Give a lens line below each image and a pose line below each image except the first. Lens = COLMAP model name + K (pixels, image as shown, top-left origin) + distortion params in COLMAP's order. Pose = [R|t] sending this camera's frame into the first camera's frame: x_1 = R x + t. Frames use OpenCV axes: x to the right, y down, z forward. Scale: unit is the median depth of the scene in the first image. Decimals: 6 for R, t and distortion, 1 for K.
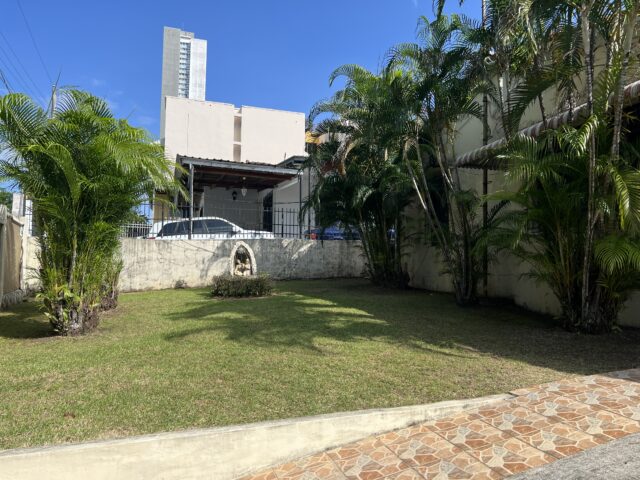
lens RADIAL K [[485.0, 0, 320.0], [0, 485.0, 240.0], [0, 0, 1]] dist [0.072896, -0.087709]
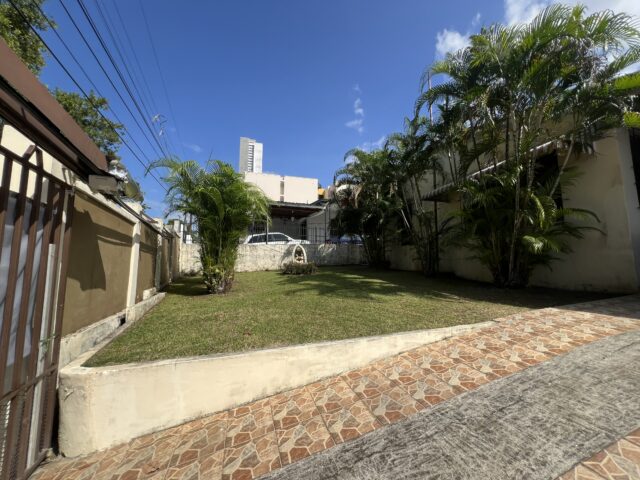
lens RADIAL K [[260.9, 0, 320.0], [0, 260.9, 240.0], [0, 0, 1]] dist [0.000340, 0.000081]
pose [[0.999841, -0.012636, -0.012547, -0.103207], [0.012271, 0.999510, -0.028785, 0.024702], [0.012905, 0.028626, 0.999507, 0.036227]]
